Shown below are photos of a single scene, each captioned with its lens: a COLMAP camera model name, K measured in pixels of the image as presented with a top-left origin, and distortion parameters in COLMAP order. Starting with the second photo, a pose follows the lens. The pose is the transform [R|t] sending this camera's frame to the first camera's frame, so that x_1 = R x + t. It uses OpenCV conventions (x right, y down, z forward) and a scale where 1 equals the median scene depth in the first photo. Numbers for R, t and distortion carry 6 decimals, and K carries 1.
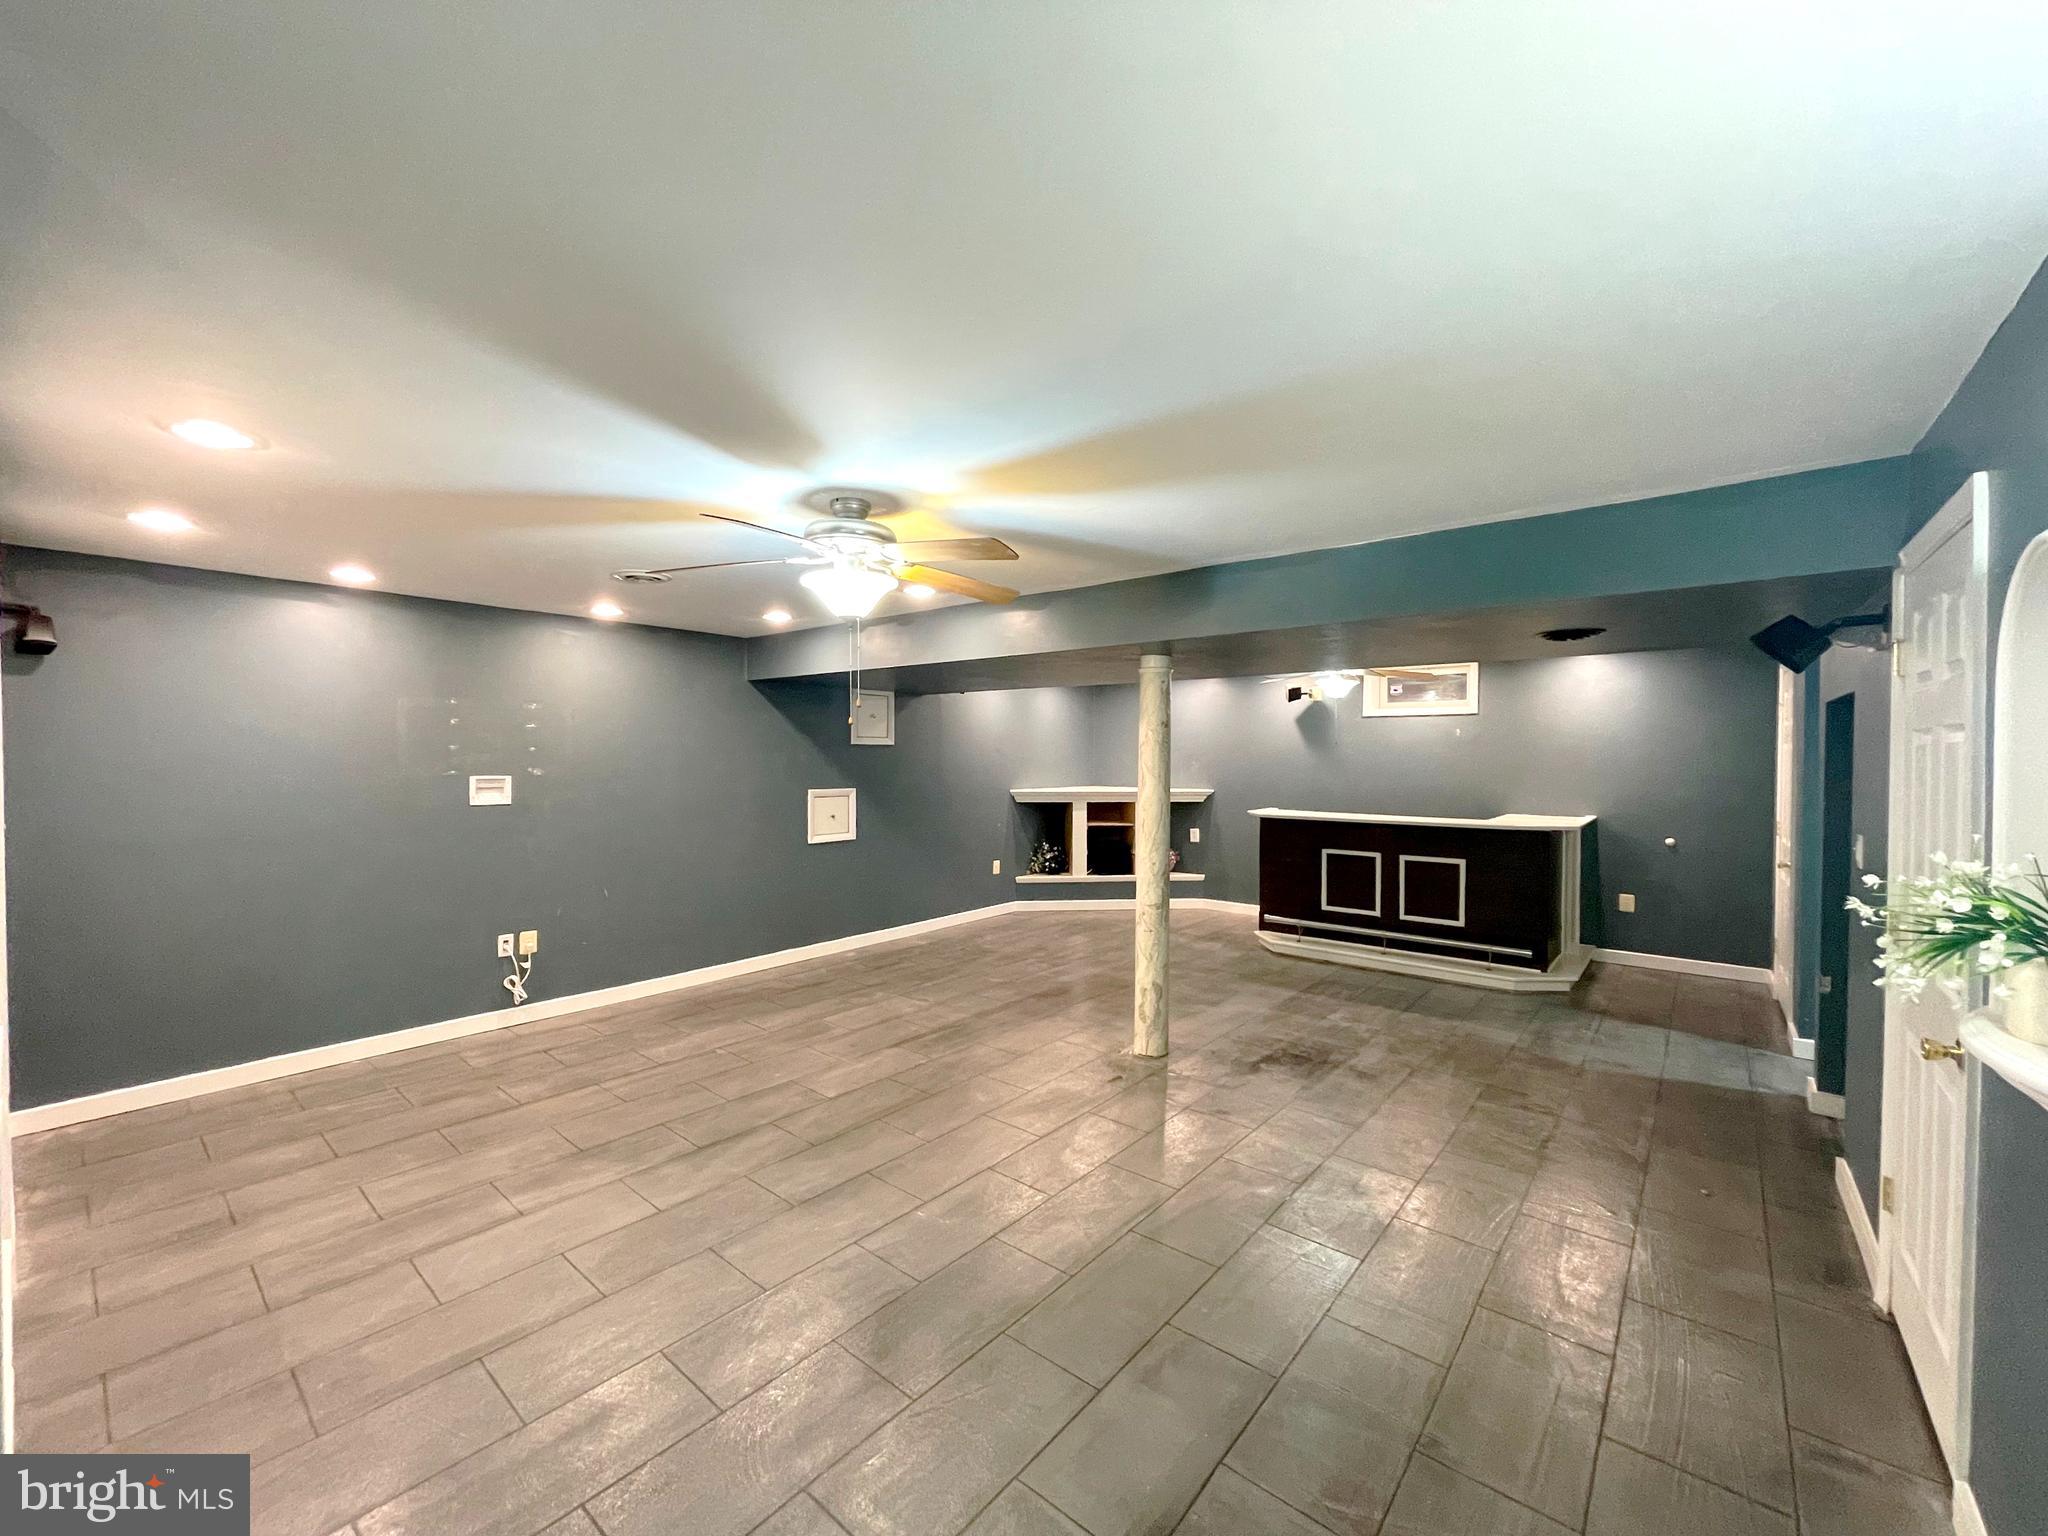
lens RADIAL K [[828.0, 0, 1024.0], [0, 828.0, 768.0], [0, 0, 1]] dist [0.014201, 0.000078]
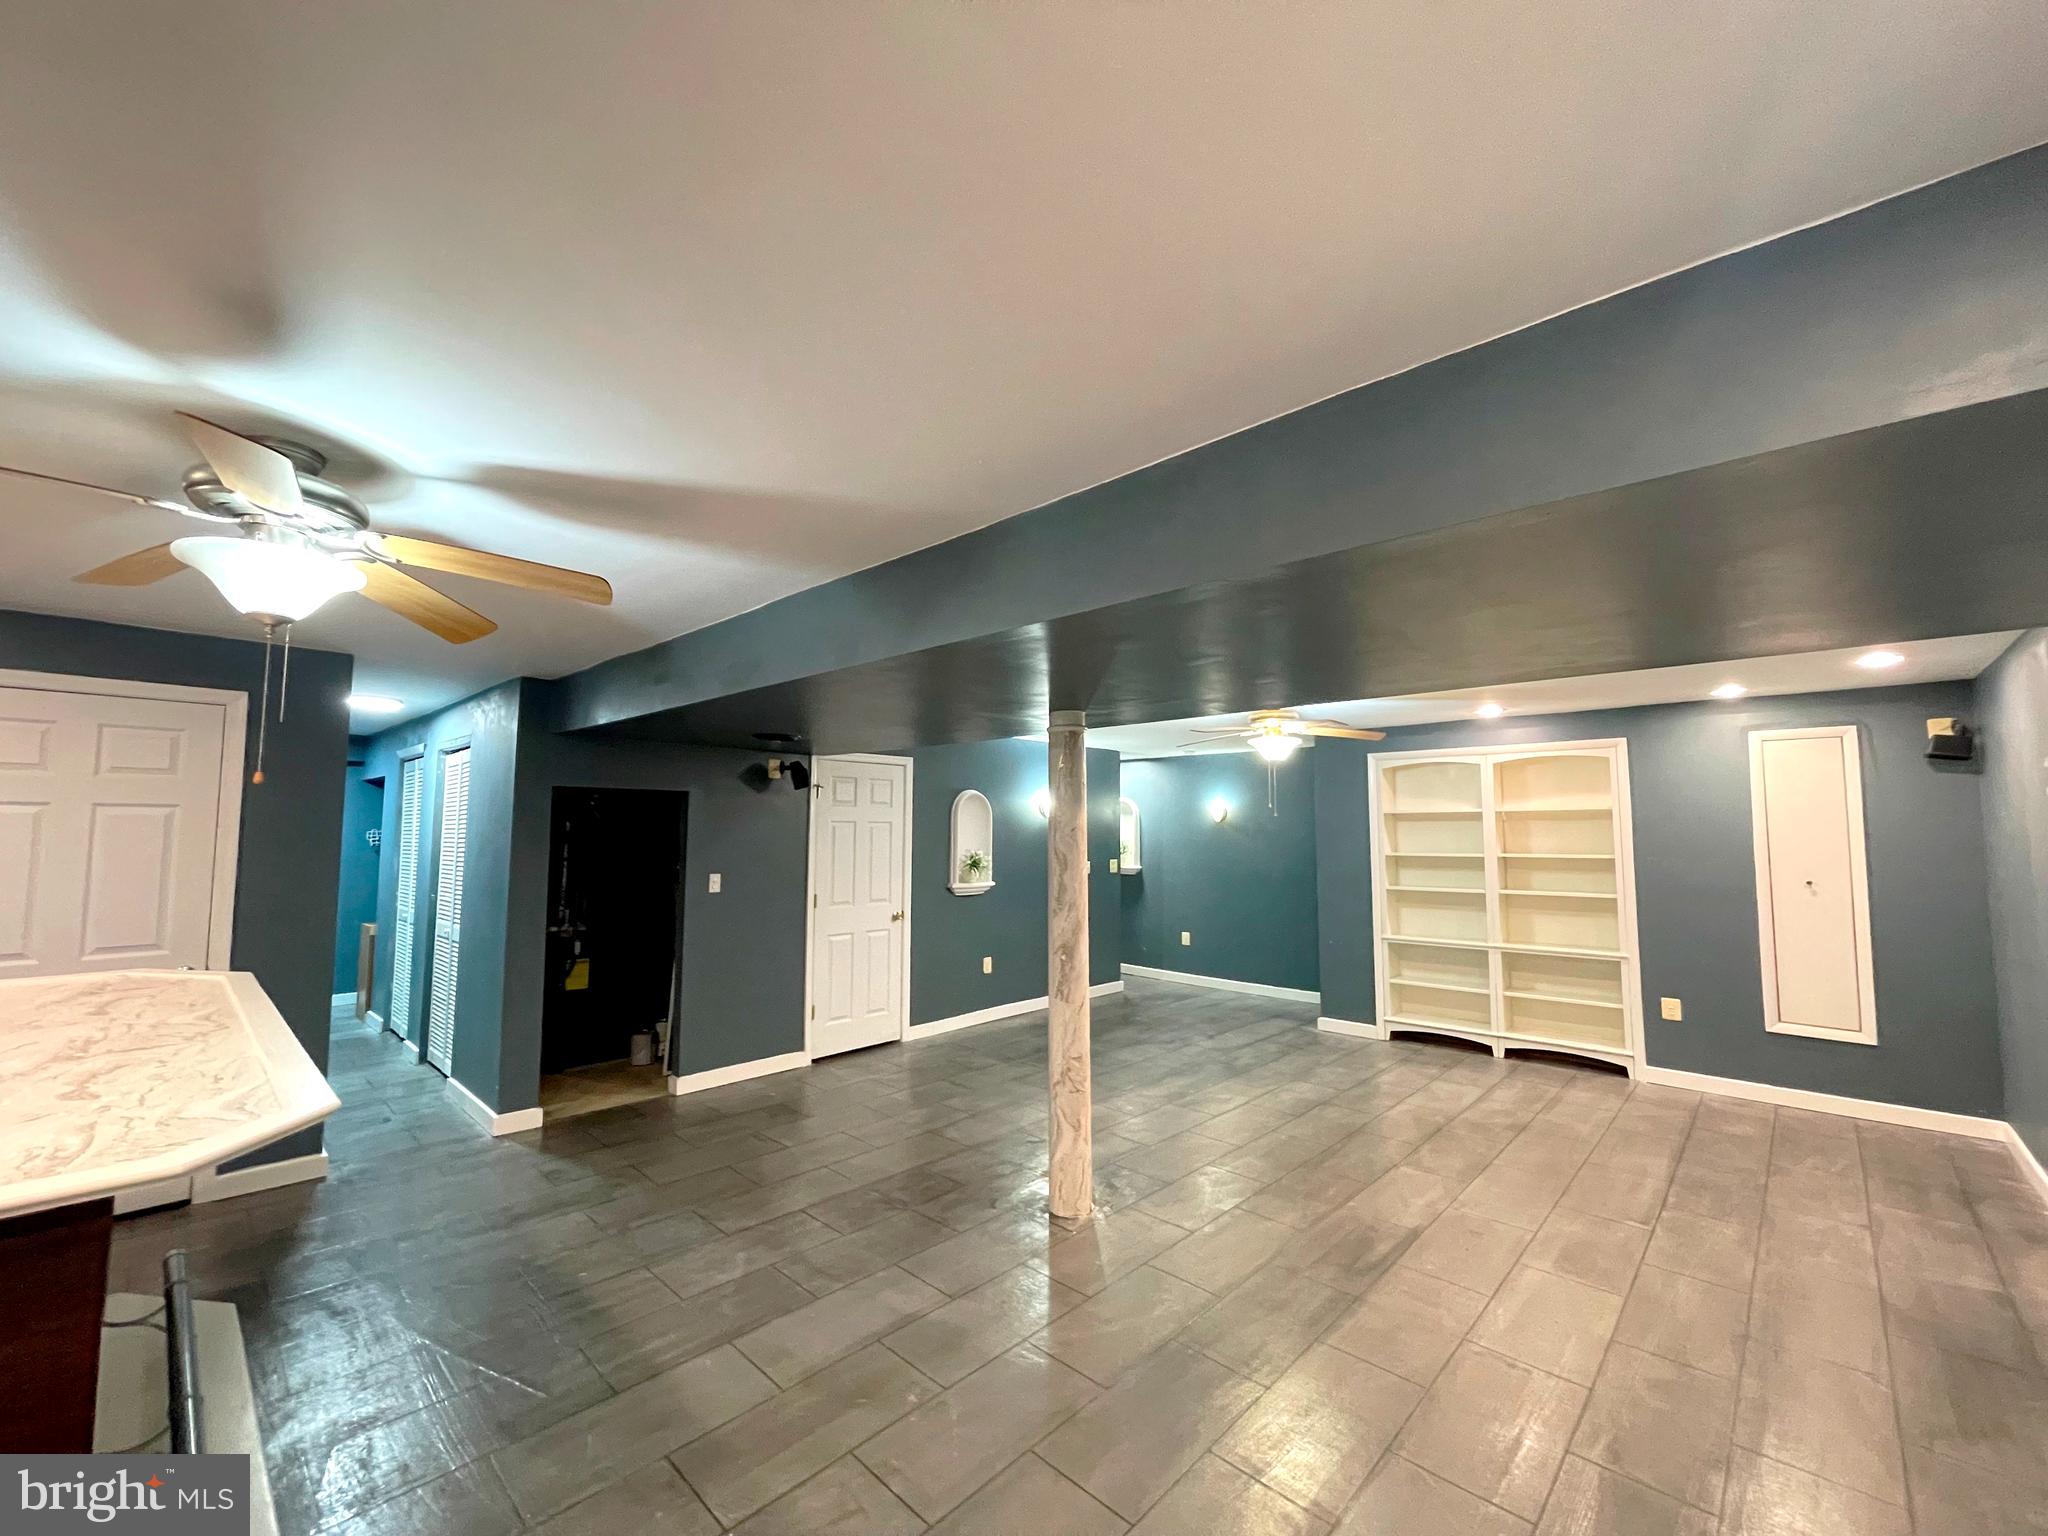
lens RADIAL K [[828.0, 0, 1024.0], [0, 828.0, 768.0], [0, 0, 1]] dist [0.014201, 0.000078]
pose [[-0.998071, -0.003959, 0.061954, 0.114382], [-0.007609, 0.998241, -0.058801, -0.022136], [-0.061612, -0.059159, -0.996345, 1.391971]]
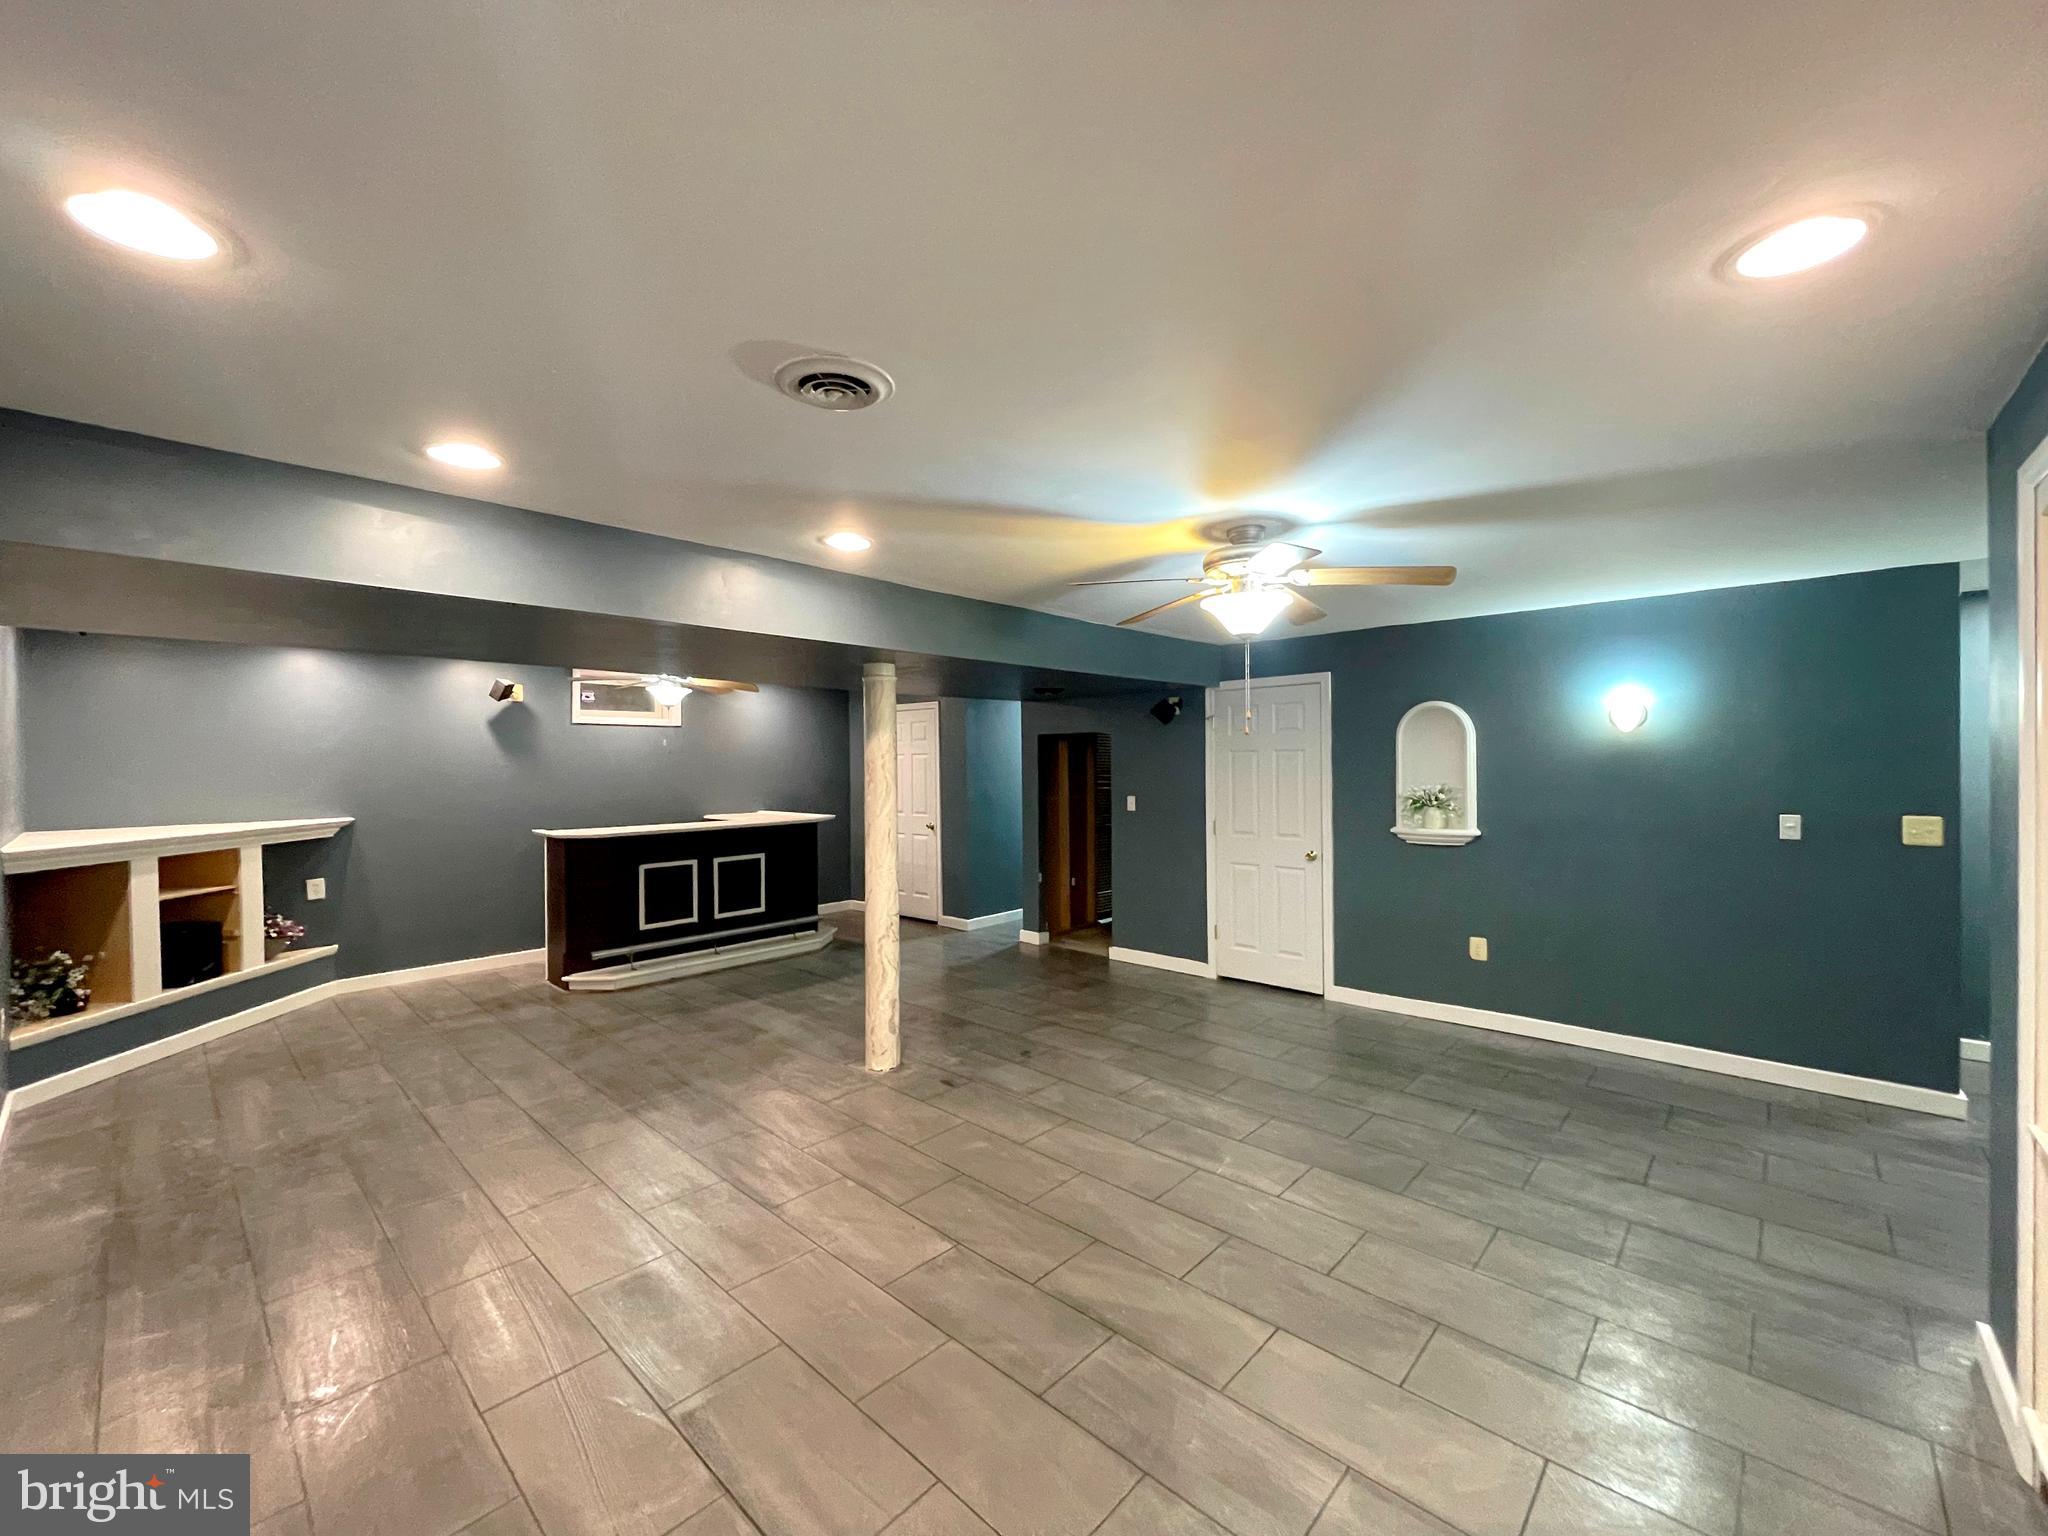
lens RADIAL K [[820.6, 0, 1019.9], [0, 820.6, 768.7], [0, 0, 1]] dist [-0.001068, -0.000155]
pose [[0.058817, -0.009806, 0.998221, -0.613867], [0.025879, 0.999631, 0.008295, -0.008429], [-0.997933, 0.025345, 0.059049, 0.594083]]
